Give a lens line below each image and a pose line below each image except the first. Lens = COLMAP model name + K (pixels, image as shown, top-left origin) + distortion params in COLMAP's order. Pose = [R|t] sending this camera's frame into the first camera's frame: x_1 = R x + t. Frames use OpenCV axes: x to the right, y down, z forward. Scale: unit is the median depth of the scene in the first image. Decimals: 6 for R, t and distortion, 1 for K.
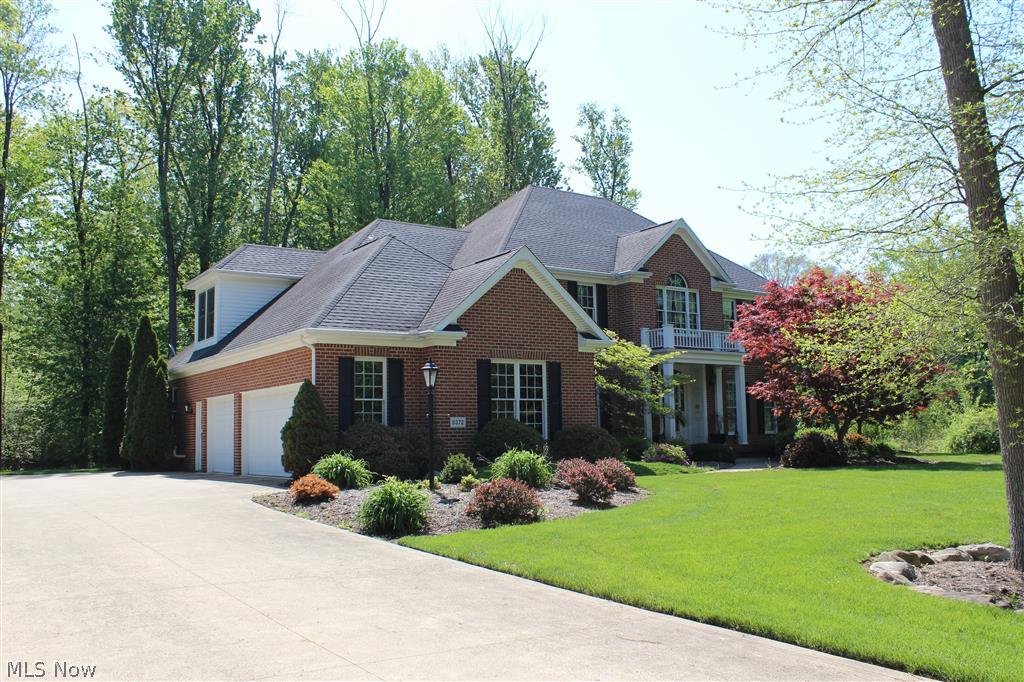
lens RADIAL K [[880.4, 0, 512.0], [0, 880.4, 341.0], [0, 0, 1]] dist [-0.080962, 0.002149]
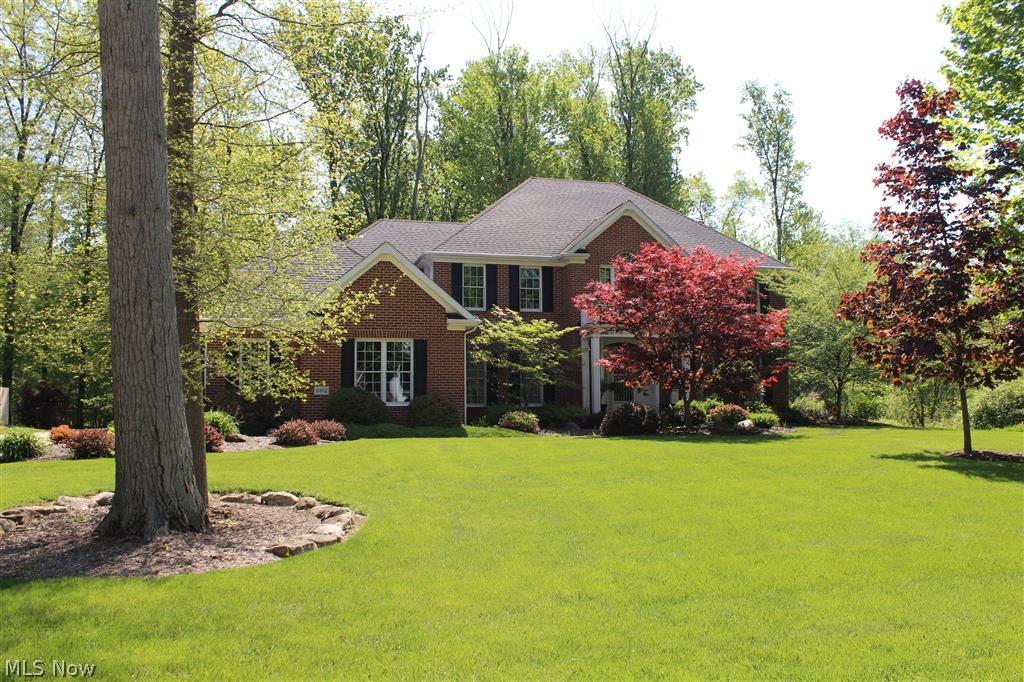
lens RADIAL K [[841.3, 0, 512.0], [0, 841.3, 341.0], [0, 0, 1]] dist [-0.185410, 0.173883]
pose [[0.942631, -0.010352, -0.333676, 0.403728], [0.020666, 0.999412, 0.027373, -0.001576], [0.333196, -0.032698, 0.942290, 0.001759]]
